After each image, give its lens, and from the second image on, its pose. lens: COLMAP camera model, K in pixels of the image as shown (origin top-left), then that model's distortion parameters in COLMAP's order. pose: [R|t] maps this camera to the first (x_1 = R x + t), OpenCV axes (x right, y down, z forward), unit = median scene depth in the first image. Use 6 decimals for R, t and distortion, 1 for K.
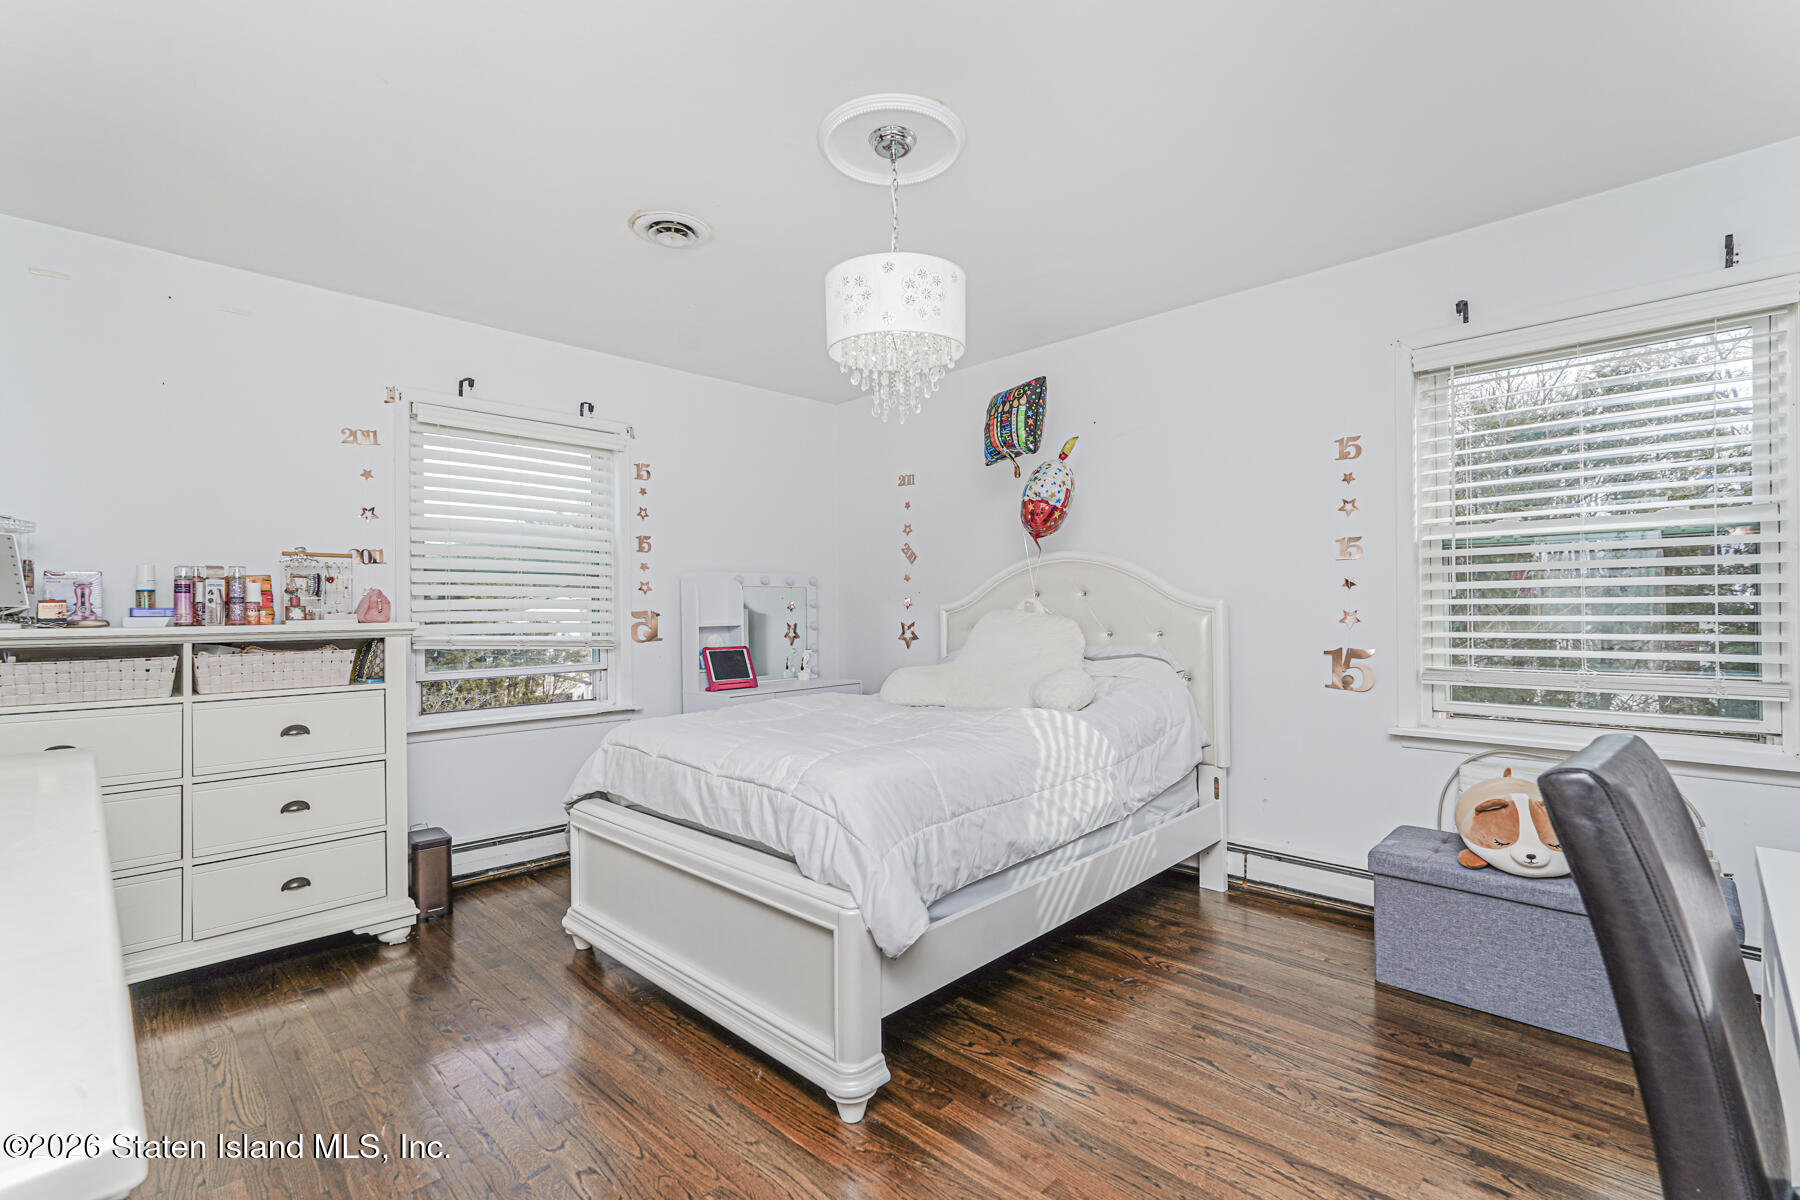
lens RADIAL K [[810.3, 0, 902.2], [0, 810.3, 607.6], [0, 0, 1]] dist [-0.024196, 0.010877]
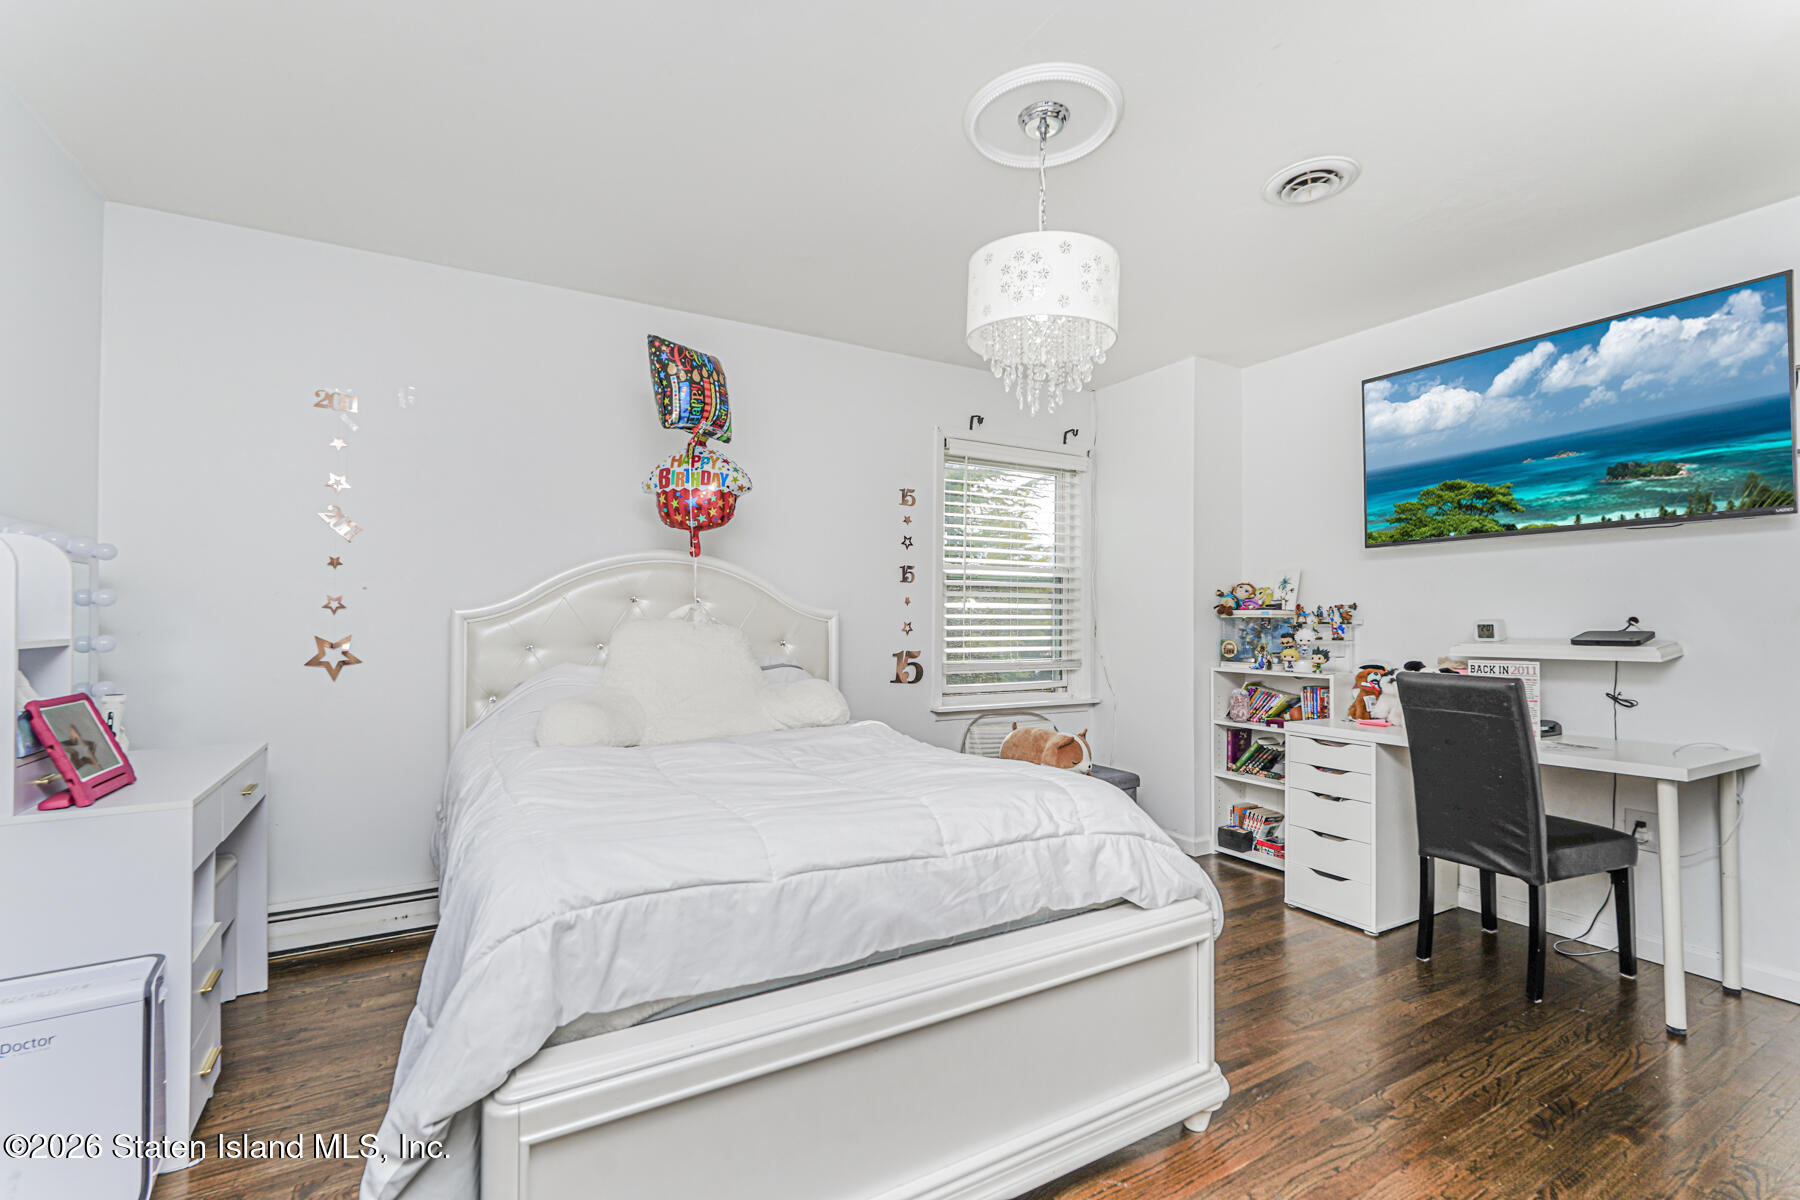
lens RADIAL K [[777.0, 0, 899.6], [0, 777.0, 613.3], [0, 0, 1]] dist [0.003405, 0.000604]
pose [[0.300996, 0.020477, 0.953405, -0.806264], [0.000923, 0.999763, -0.021764, 0.019576], [-0.953625, 0.007430, 0.300906, 0.787480]]
